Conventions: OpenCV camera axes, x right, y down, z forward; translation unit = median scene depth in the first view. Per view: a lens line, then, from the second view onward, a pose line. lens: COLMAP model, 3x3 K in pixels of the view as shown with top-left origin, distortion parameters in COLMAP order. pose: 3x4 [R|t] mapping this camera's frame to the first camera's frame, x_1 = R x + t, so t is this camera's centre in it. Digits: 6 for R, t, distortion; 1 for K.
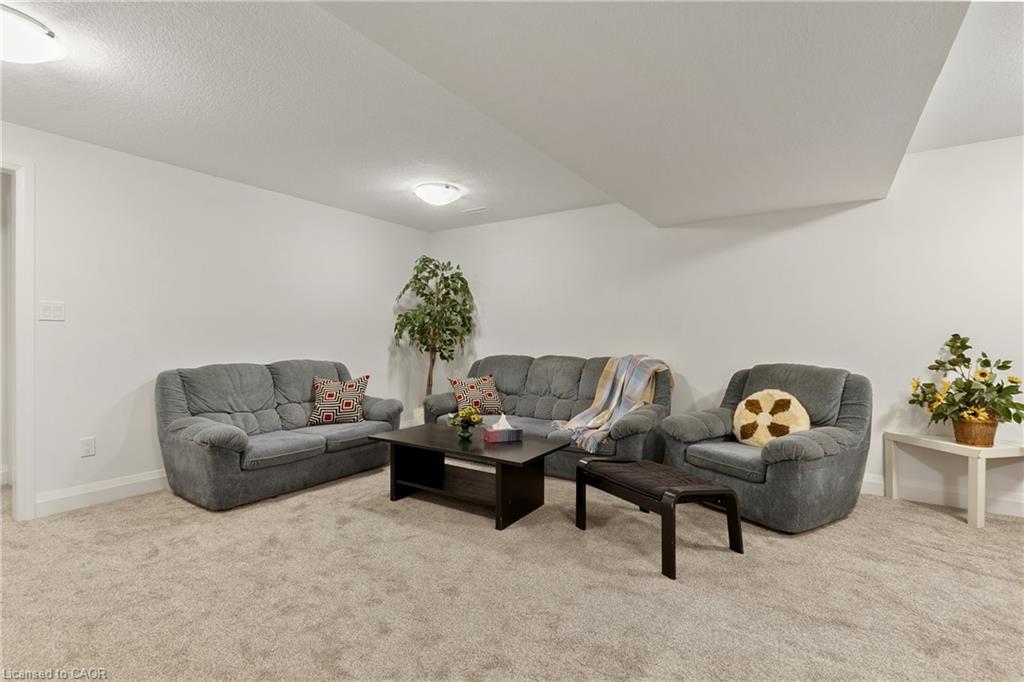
lens RADIAL K [[467.4, 0, 509.4], [0, 467.4, 339.5], [0, 0, 1]] dist [-0.000241, -0.000867]
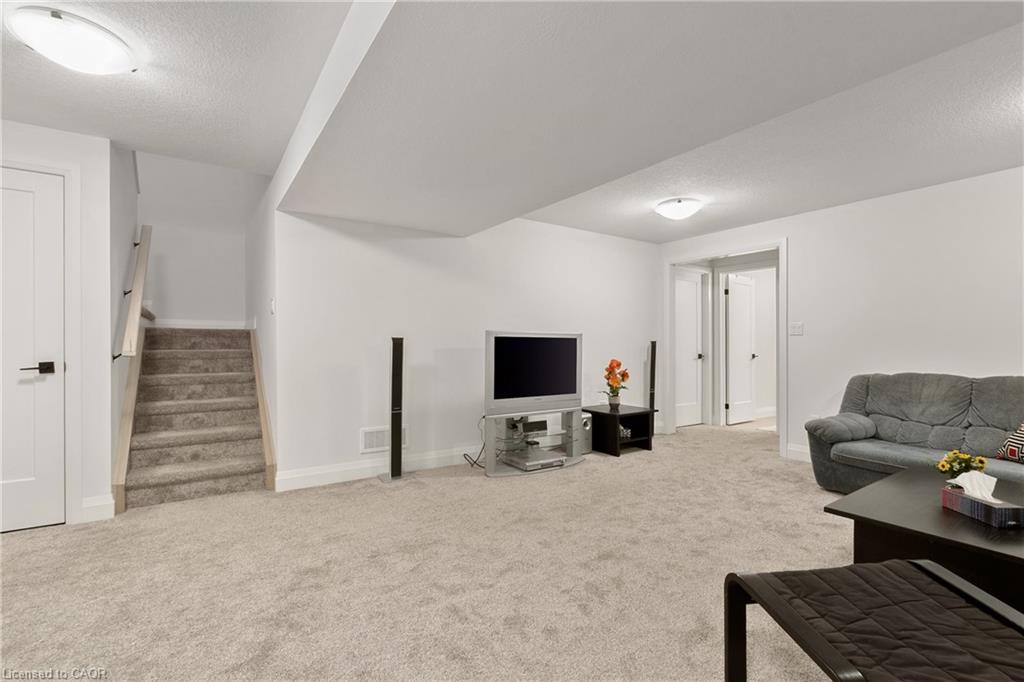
lens RADIAL K [[467.4, 0, 511.0], [0, 467.4, 343.6], [0, 0, 1]] dist [-0.000241, -0.000867]
pose [[-0.390094, -0.007858, -0.920741, 0.940811], [-0.006591, 0.999962, -0.005742, -0.002147], [0.920751, 0.003829, -0.390131, 0.809020]]
